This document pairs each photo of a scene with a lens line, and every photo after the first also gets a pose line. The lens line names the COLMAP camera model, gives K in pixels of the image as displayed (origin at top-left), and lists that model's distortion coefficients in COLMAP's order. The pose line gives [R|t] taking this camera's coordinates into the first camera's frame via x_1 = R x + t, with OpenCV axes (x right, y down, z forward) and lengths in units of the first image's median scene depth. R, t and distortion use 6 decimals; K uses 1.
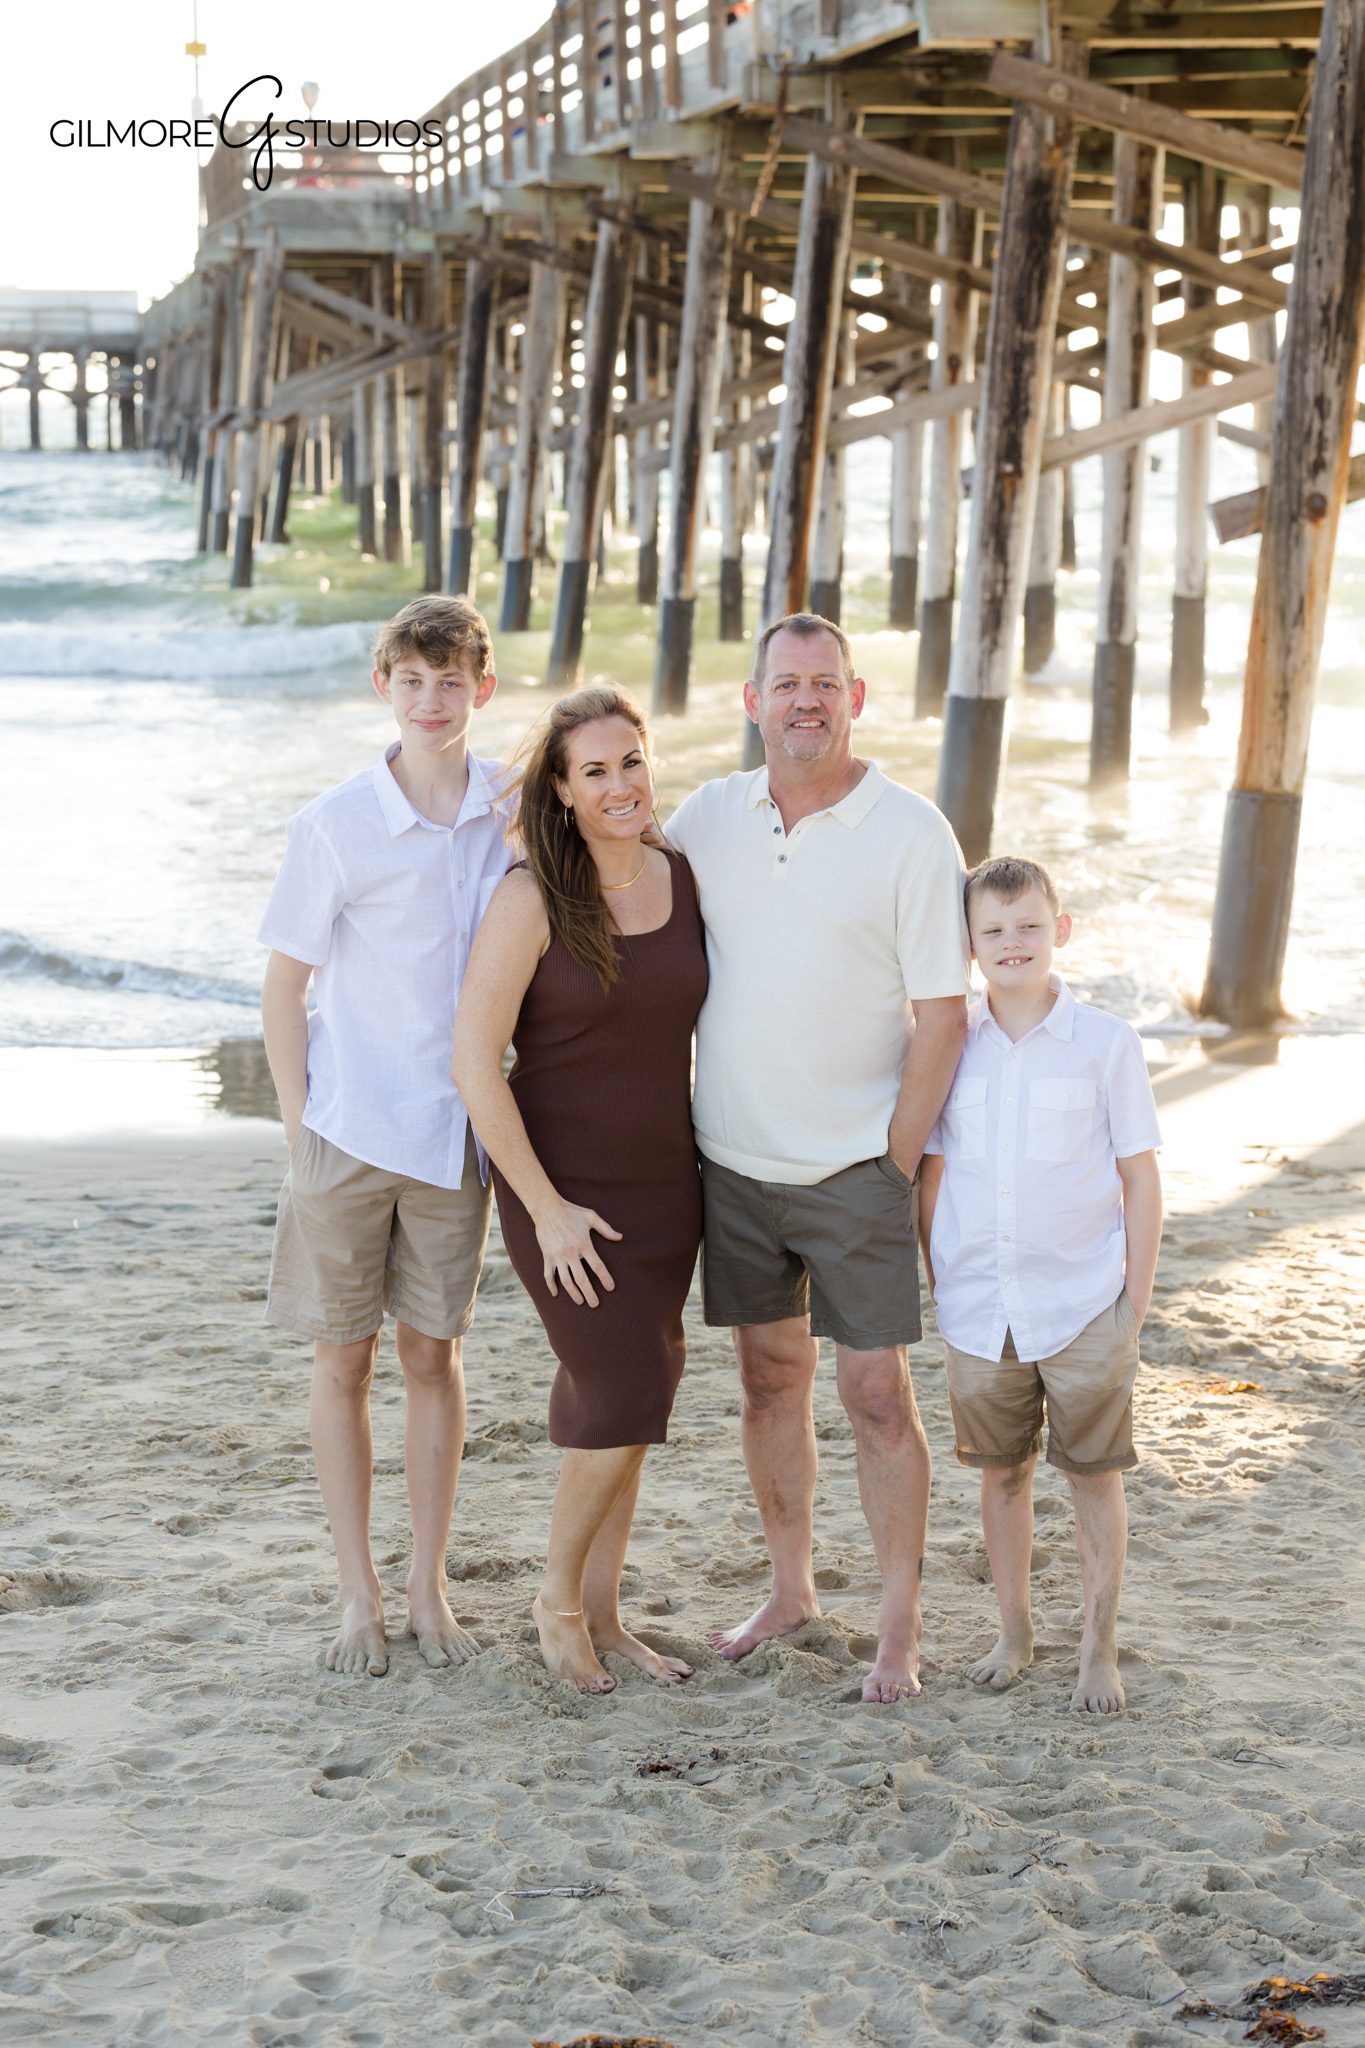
lens RADIAL K [[3904.9, 0, 682.5], [0, 3904.9, 1024.0], [0, 0, 1]] dist [0.011770, -0.112329]
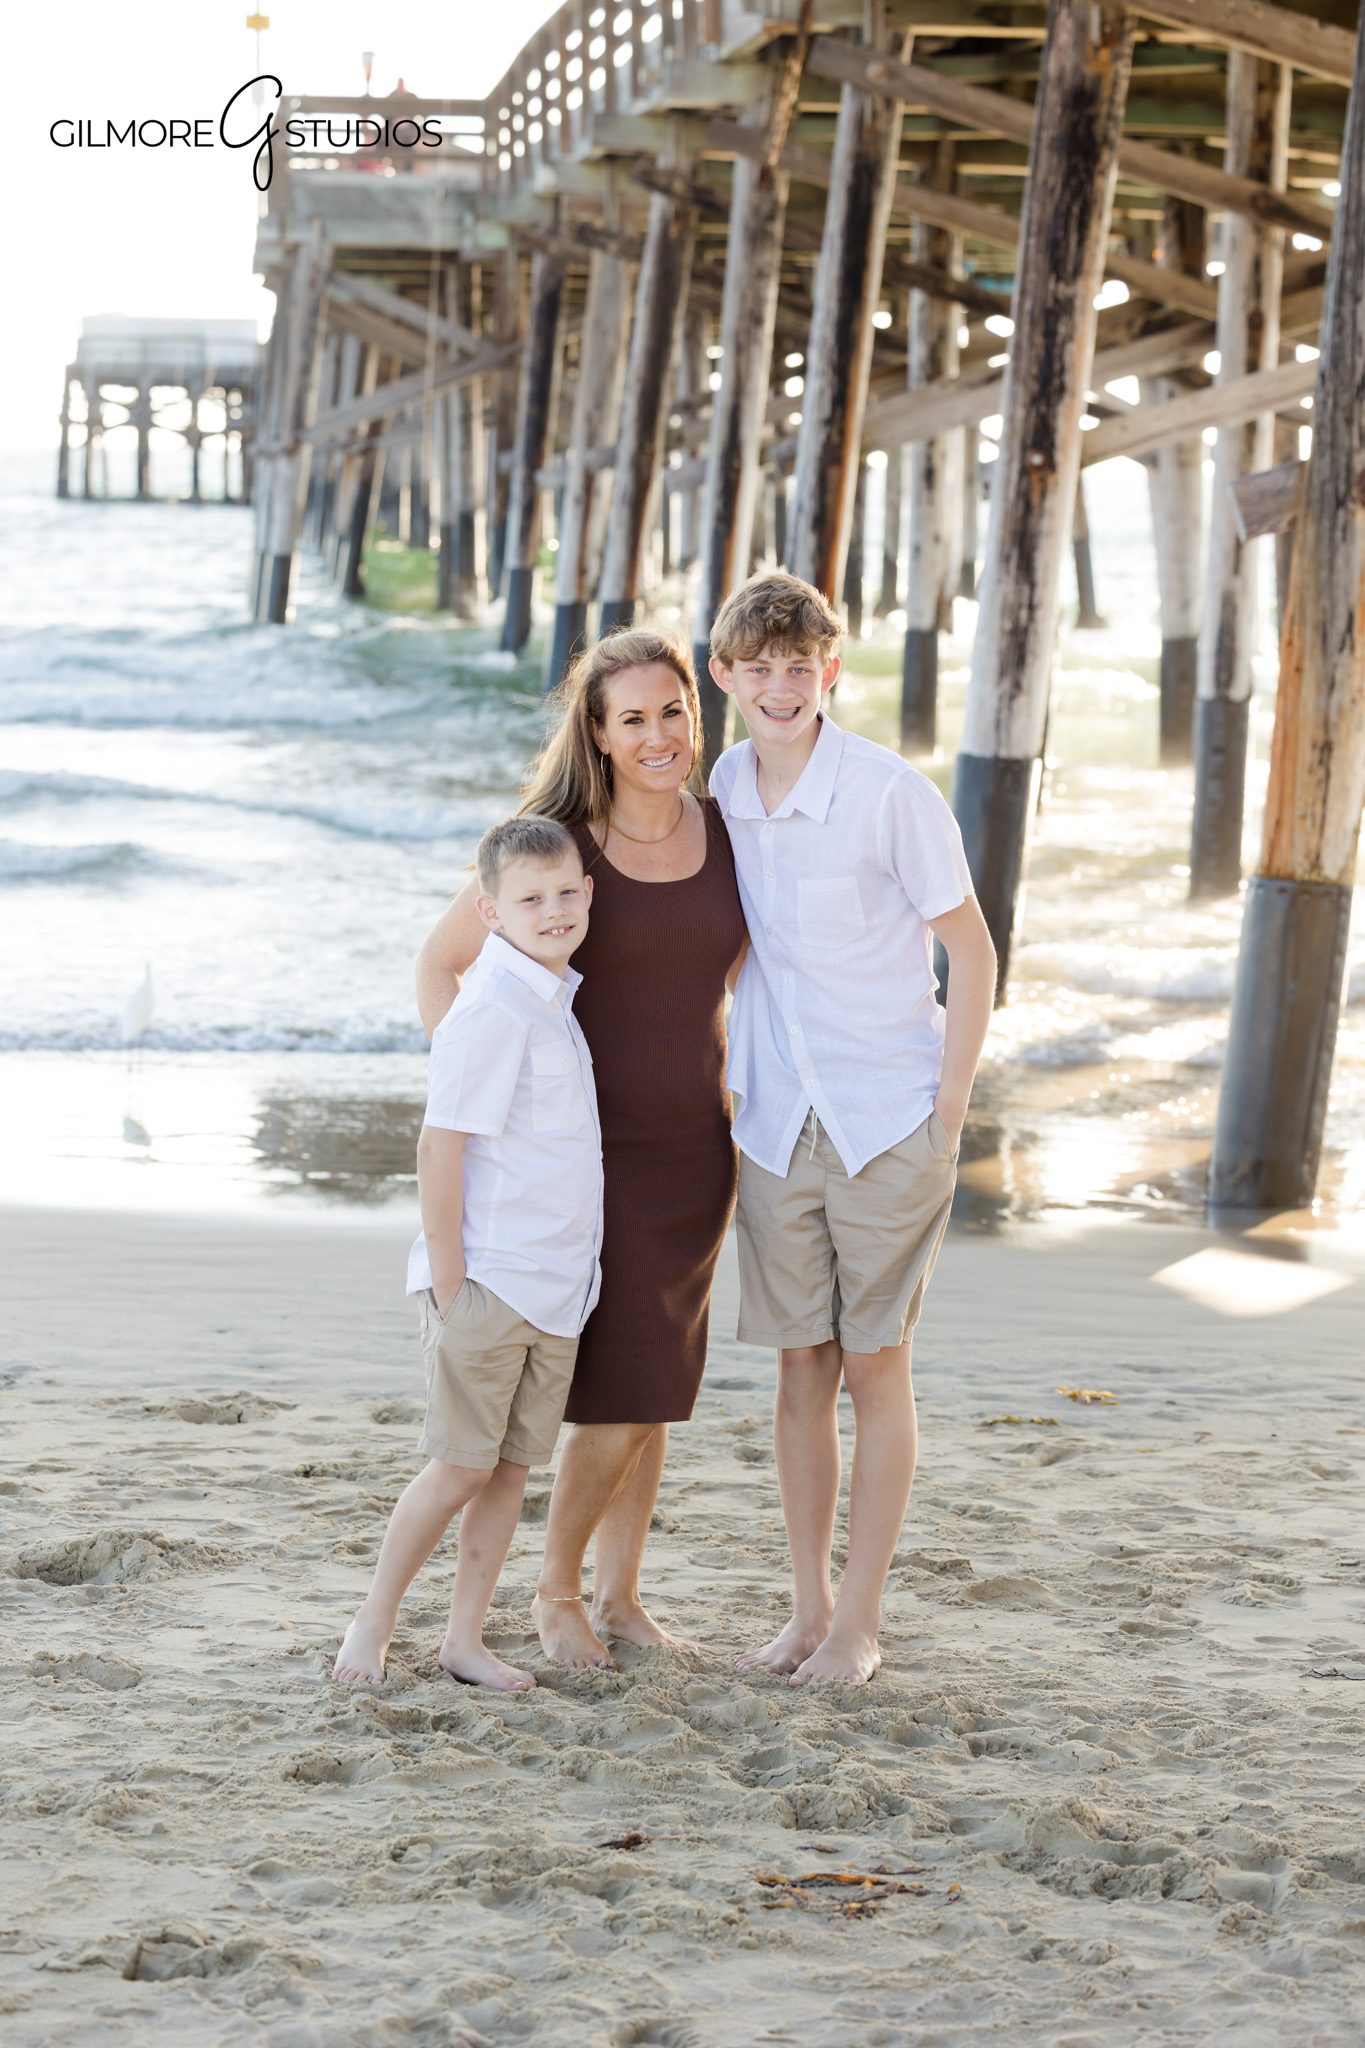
lens RADIAL K [[4397.9, 0, 682.5], [0, 4397.9, 1024.0], [0, 0, 1]] dist [-0.000862, -0.503286]
pose [[0.999007, 0.015242, -0.041863, 0.051539], [-0.016412, 0.999480, -0.027760, -0.006051], [0.041419, 0.028420, 0.998738, 0.135098]]
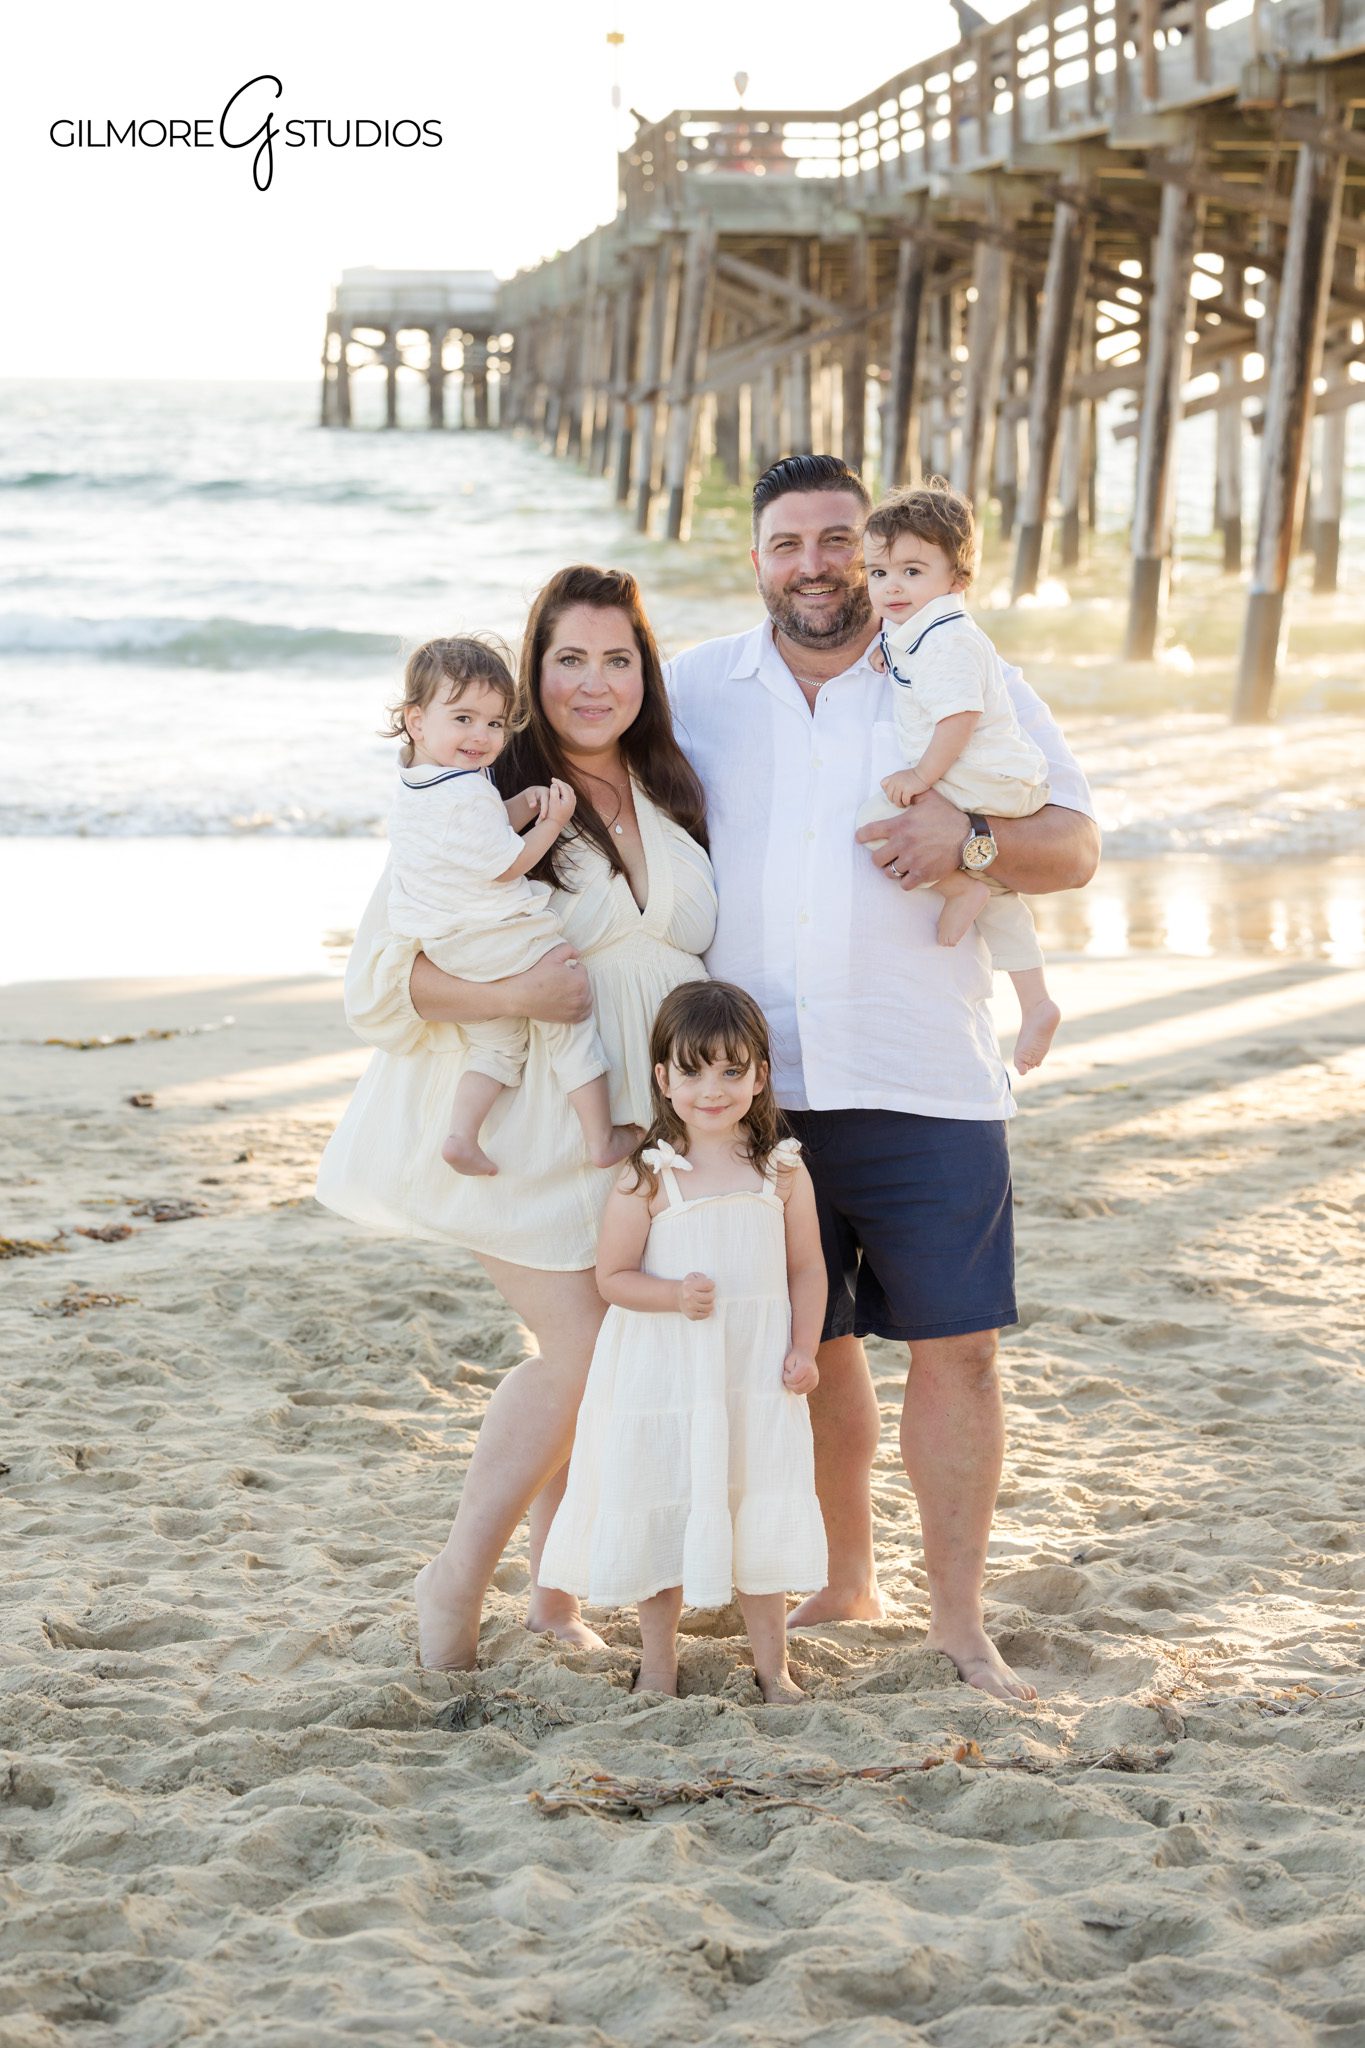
lens RADIAL K [[3904.9, 0, 682.5], [0, 3904.9, 1024.0], [0, 0, 1]] dist [0.011770, -0.112329]
pose [[0.996224, 0.008331, -0.086419, -0.055391], [-0.007791, 0.999948, 0.006586, 0.019506], [0.086469, -0.005888, 0.996237, -0.122565]]
